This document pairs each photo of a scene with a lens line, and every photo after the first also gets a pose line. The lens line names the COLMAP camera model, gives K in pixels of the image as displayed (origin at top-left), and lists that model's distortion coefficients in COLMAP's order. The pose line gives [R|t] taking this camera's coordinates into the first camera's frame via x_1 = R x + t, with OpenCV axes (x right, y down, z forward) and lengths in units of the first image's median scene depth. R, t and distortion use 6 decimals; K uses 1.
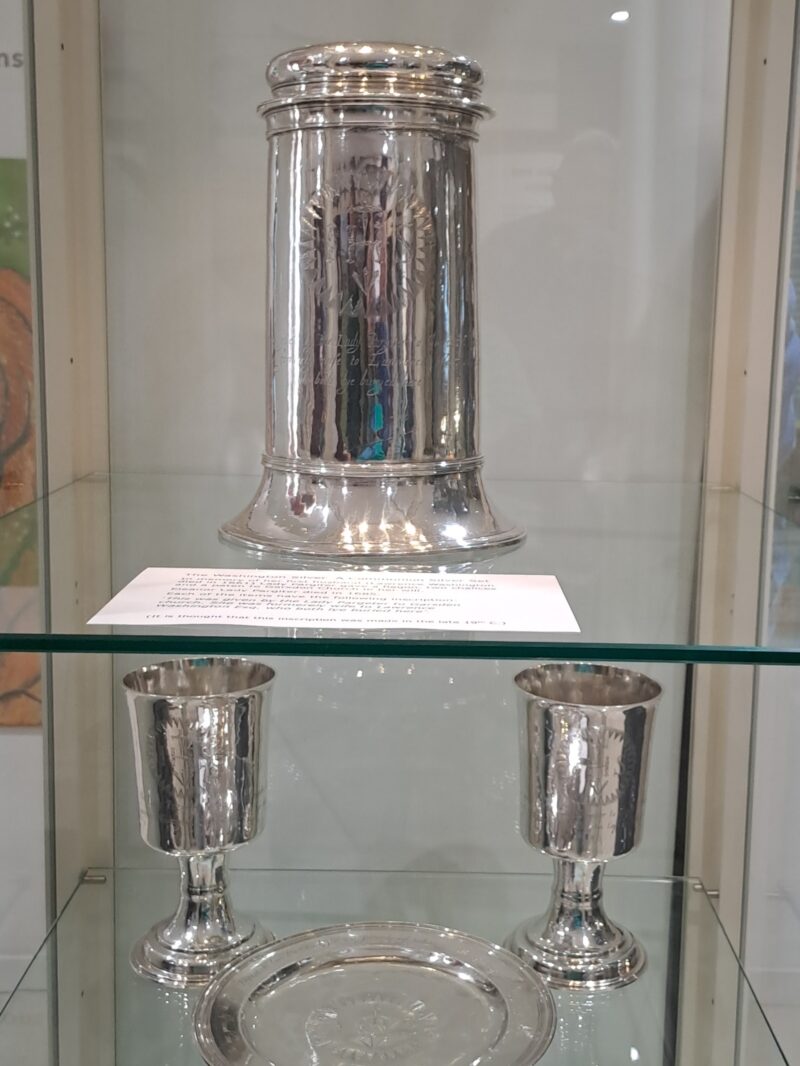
lens RADIAL K [[1237.8, 0, 400.0], [0, 1237.8, 533.0], [0, 0, 1]] dist [0.236619, -0.441352]
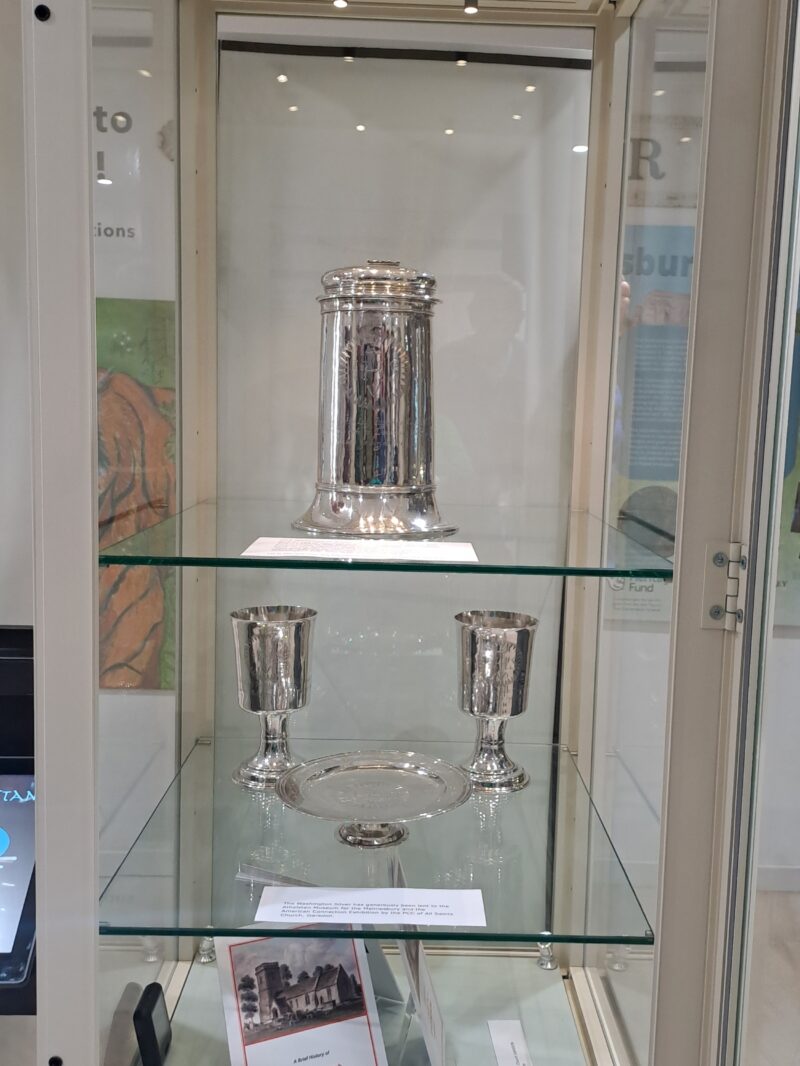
lens RADIAL K [[1237.8, 0, 400.0], [0, 1237.8, 533.0], [0, 0, 1]] dist [0.236619, -0.441352]
pose [[0.999914, 0.009078, 0.009430, -0.002667], [-0.008402, 0.997552, -0.069419, 0.139361], [-0.010037, 0.069334, 0.997543, -0.829724]]
